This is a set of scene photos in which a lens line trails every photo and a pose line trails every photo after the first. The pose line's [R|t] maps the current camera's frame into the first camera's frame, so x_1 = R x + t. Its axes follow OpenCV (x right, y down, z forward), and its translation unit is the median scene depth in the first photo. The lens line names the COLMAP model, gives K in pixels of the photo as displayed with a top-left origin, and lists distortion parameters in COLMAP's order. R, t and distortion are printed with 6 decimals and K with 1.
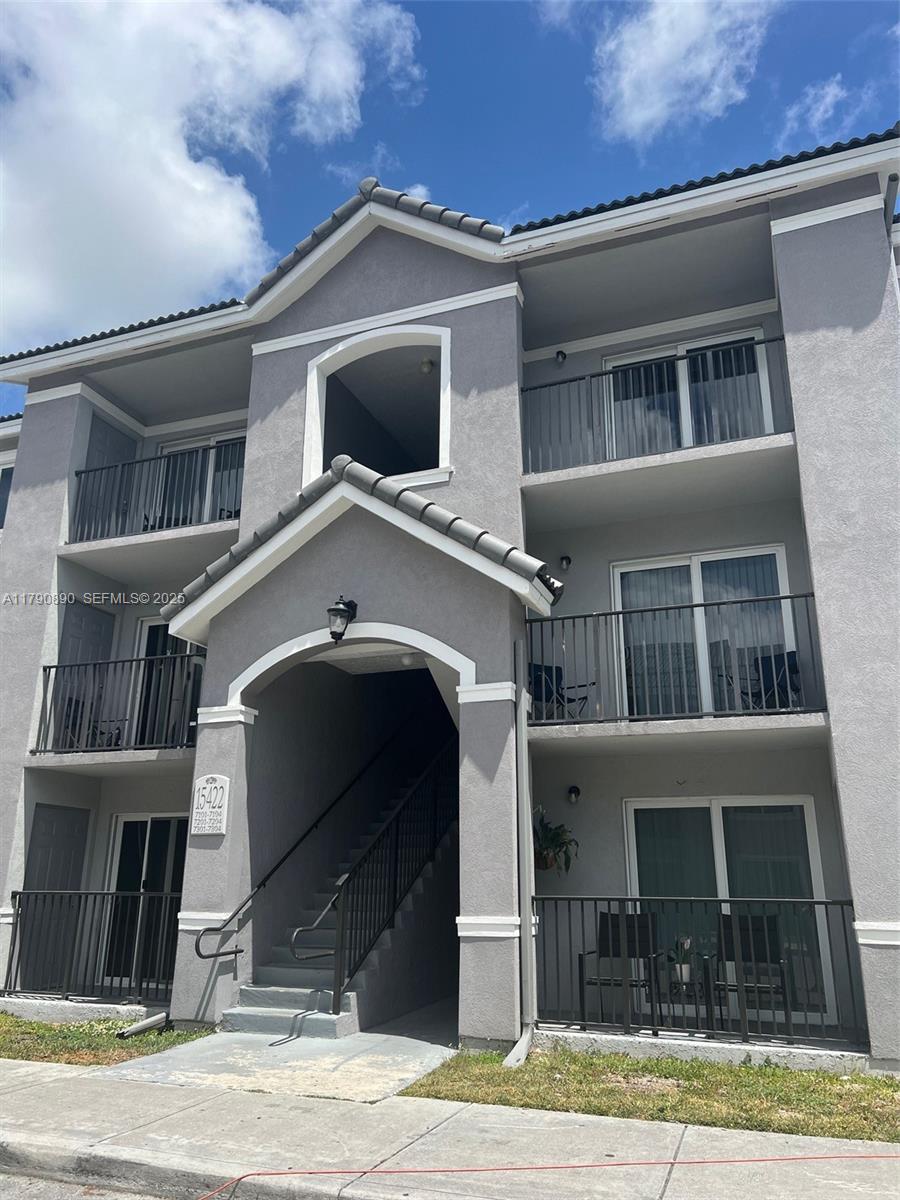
lens RADIAL K [[904.4, 0, 450.0], [0, 904.4, 600.0], [0, 0, 1]] dist [0.031956, -0.002551]
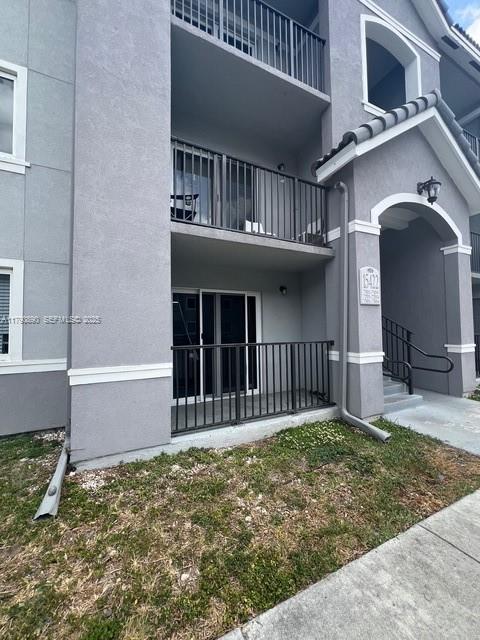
lens RADIAL K [[257.5, 0, 240.8], [0, 257.5, 318.2], [0, 0, 1]] dist [-0.001420, 0.000174]
pose [[0.679756, 0.012471, 0.733333, -0.665437], [-0.202231, 0.964283, 0.171058, 0.225676], [-0.705007, -0.264580, 0.657999, 0.777071]]
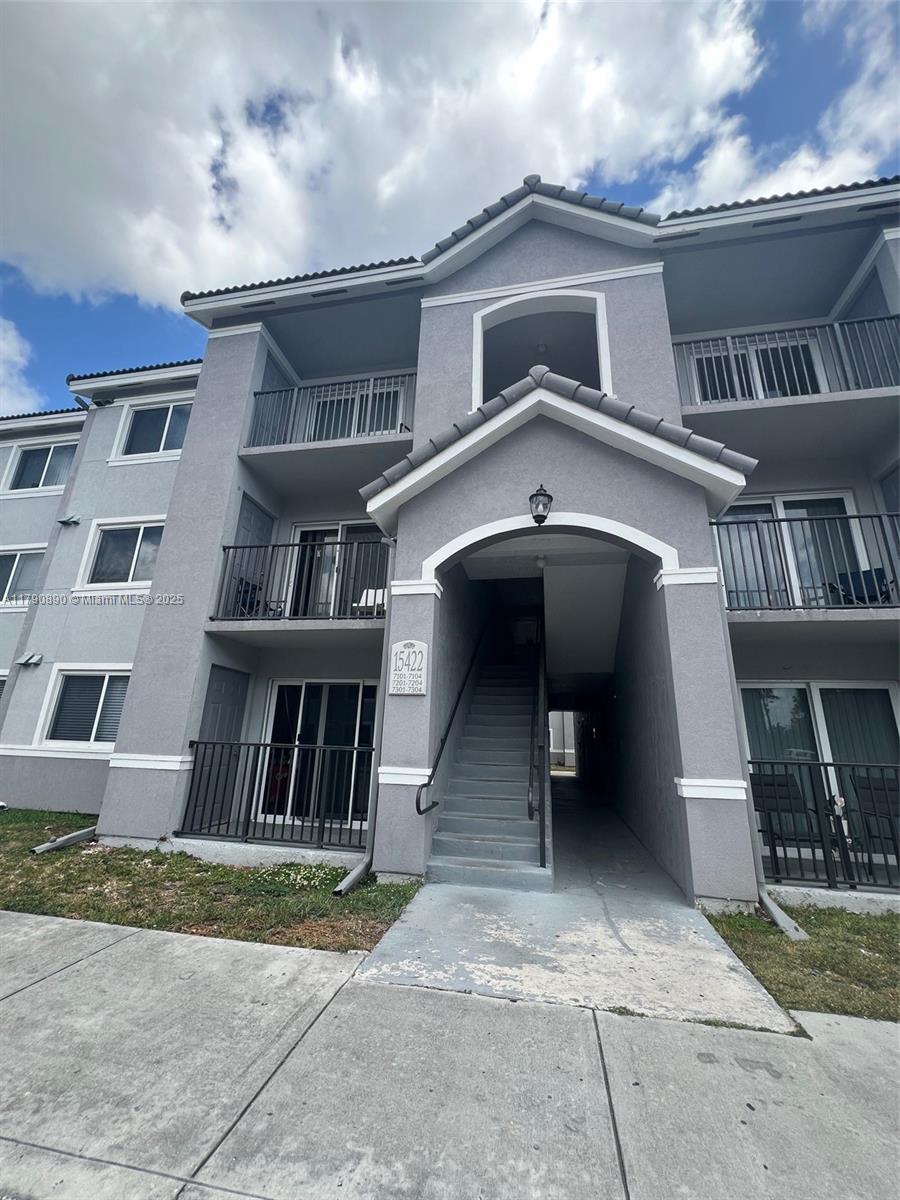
lens RADIAL K [[480.5, 0, 451.9], [0, 480.5, 595.8], [0, 0, 1]] dist [-0.004176, -0.000407]
pose [[0.984100, 0.072901, 0.161965, -0.283650], [-0.074840, 0.997178, 0.005893, 0.121893], [-0.161079, -0.017921, 0.986779, 0.394929]]
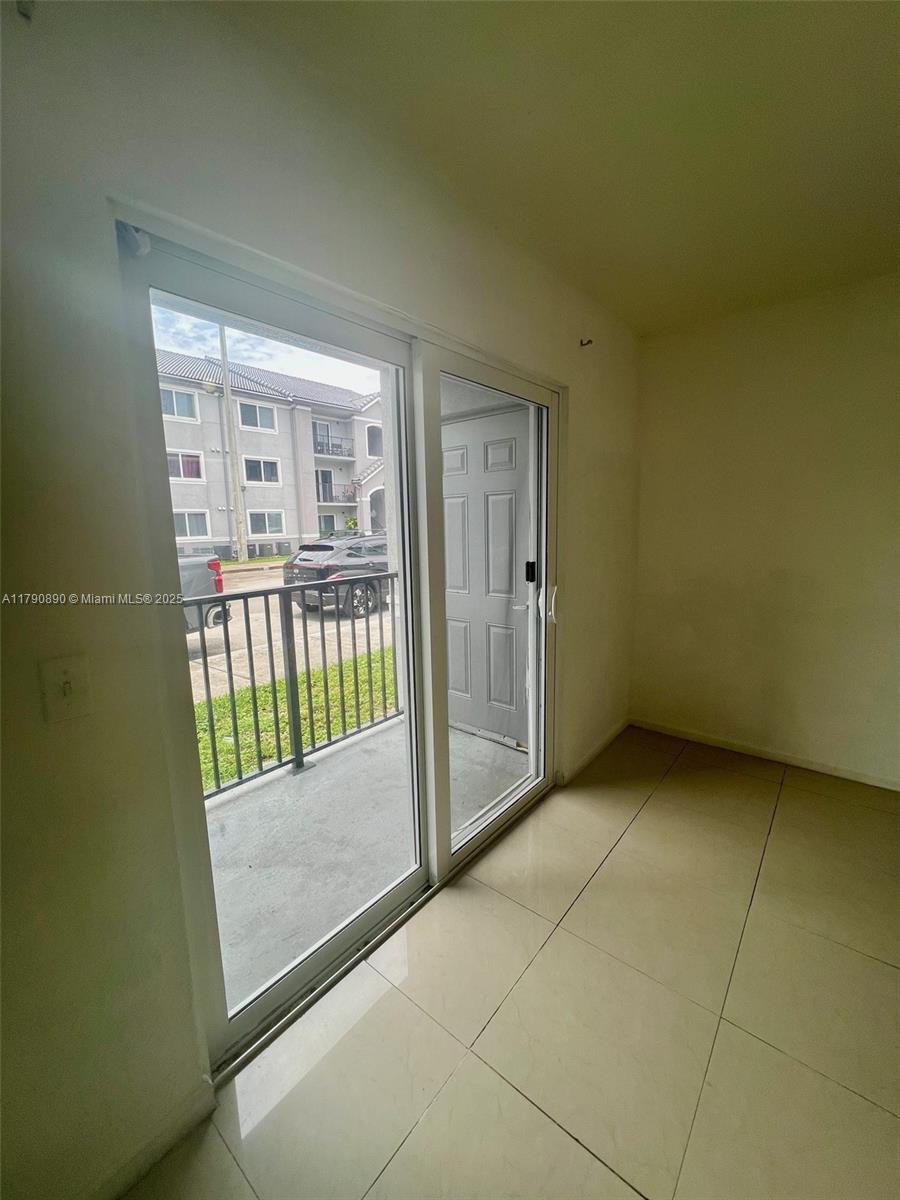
lens RADIAL K [[482.9, 0, 451.4], [0, 482.9, 596.7], [0, 0, 1]] dist [-0.001420, 0.000174]
pose [[0.316857, -0.150520, 0.936454, -2.741045], [-0.265890, 0.933641, 0.240034, -0.151651], [-0.910442, -0.325050, 0.255809, -0.384047]]
